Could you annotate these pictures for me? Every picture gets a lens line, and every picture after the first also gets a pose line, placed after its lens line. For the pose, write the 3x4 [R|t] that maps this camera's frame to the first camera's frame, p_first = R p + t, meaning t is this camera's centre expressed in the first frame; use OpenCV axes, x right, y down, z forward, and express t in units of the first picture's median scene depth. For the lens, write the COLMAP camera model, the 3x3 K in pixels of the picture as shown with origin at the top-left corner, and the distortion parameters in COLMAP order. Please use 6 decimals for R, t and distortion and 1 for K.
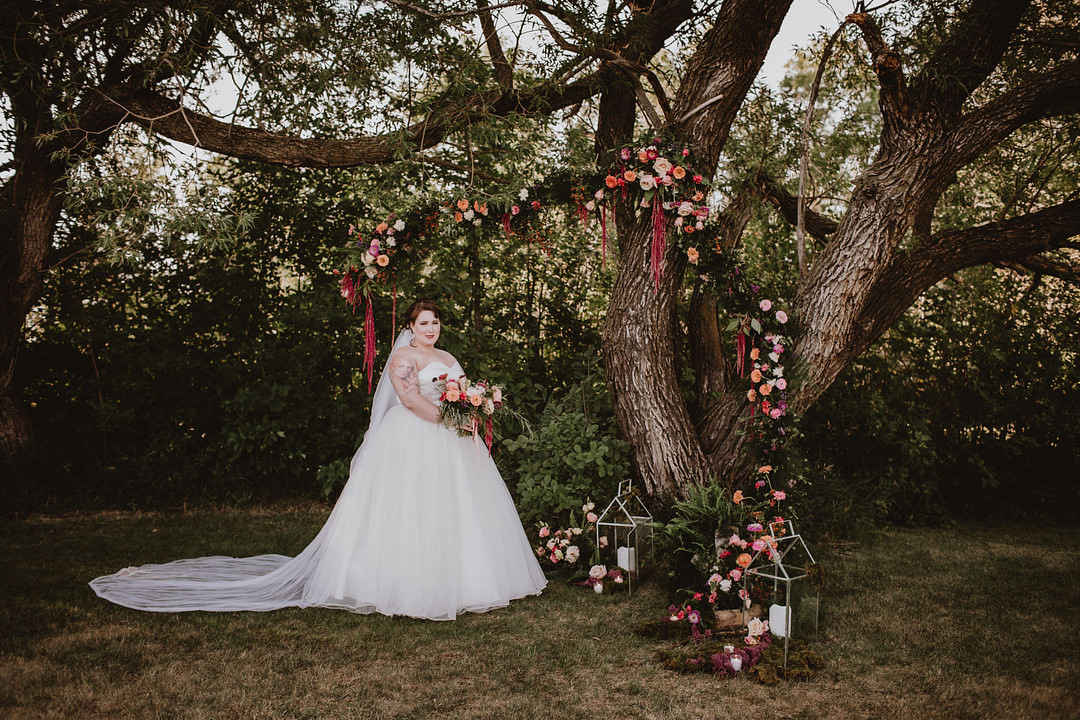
lens RADIAL K [[1093.1, 0, 540.0], [0, 1093.1, 360.0], [0, 0, 1]] dist [-0.105473, -0.001307]
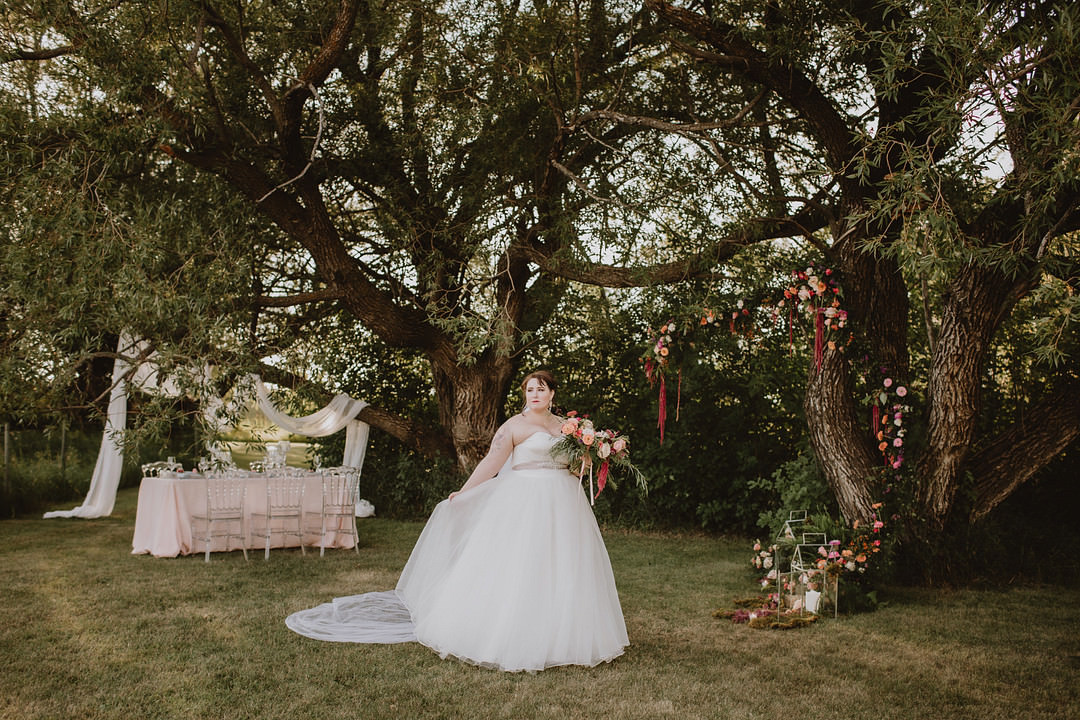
lens RADIAL K [[1093.1, 0, 540.0], [0, 1093.1, 360.0], [0, 0, 1]] dist [-0.105473, -0.001307]
pose [[0.844596, -0.015462, -0.535181, 0.518946], [-0.016080, 0.998399, -0.054222, 0.000227], [0.535163, 0.054402, 0.842995, -0.317954]]
